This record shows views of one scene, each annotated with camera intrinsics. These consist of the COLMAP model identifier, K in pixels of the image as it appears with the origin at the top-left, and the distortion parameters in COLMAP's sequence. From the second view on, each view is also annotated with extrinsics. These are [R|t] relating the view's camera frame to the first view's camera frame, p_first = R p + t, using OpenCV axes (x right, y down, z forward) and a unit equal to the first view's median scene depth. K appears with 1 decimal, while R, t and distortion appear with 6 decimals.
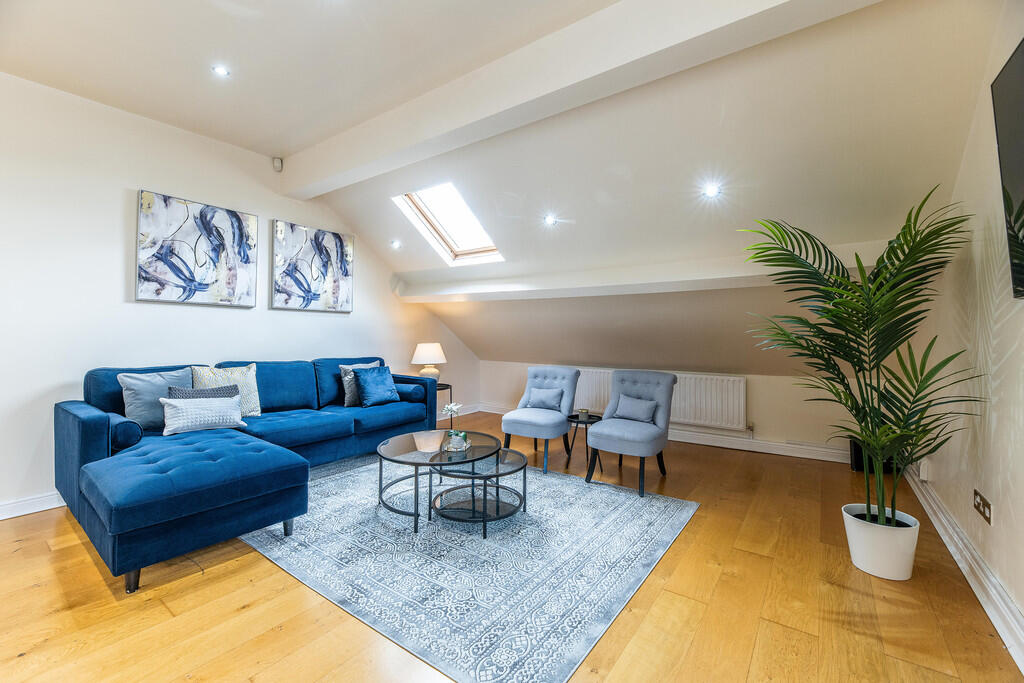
lens RADIAL K [[423.8, 0, 512.9], [0, 423.8, 339.2], [0, 0, 1]] dist [0.003561, 0.000158]
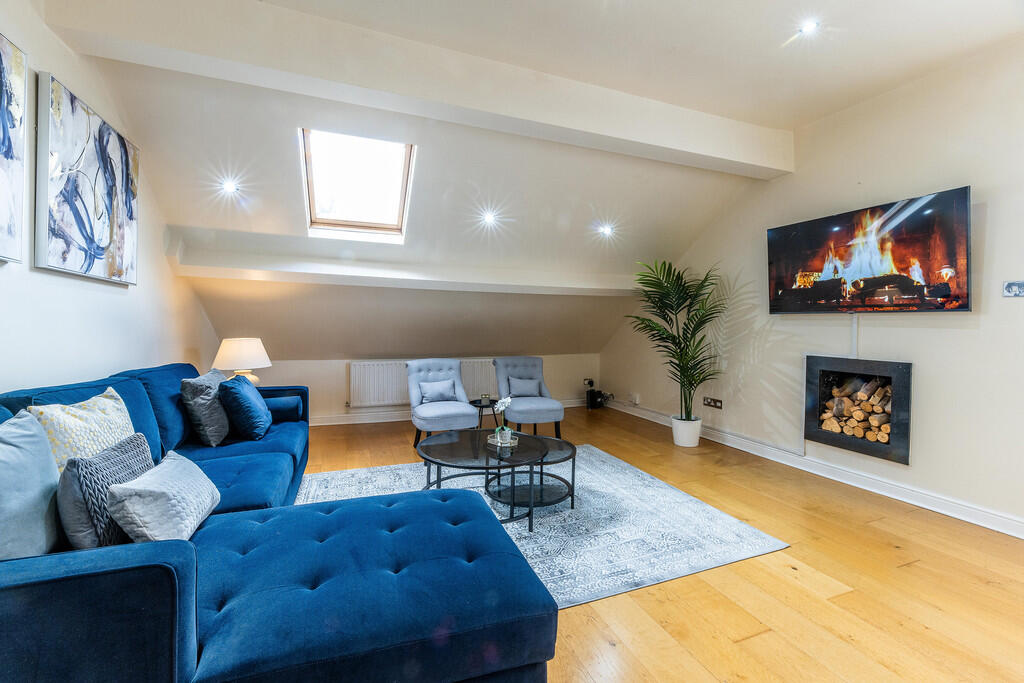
lens RADIAL K [[423.8, 0, 513.4], [0, 423.8, 334.7], [0, 0, 1]] dist [0.003561, 0.000158]
pose [[0.539761, -0.014749, 0.841689, -0.659201], [0.004552, 0.999883, 0.014601, -0.005855], [-0.841806, -0.004050, 0.539765, 0.317875]]
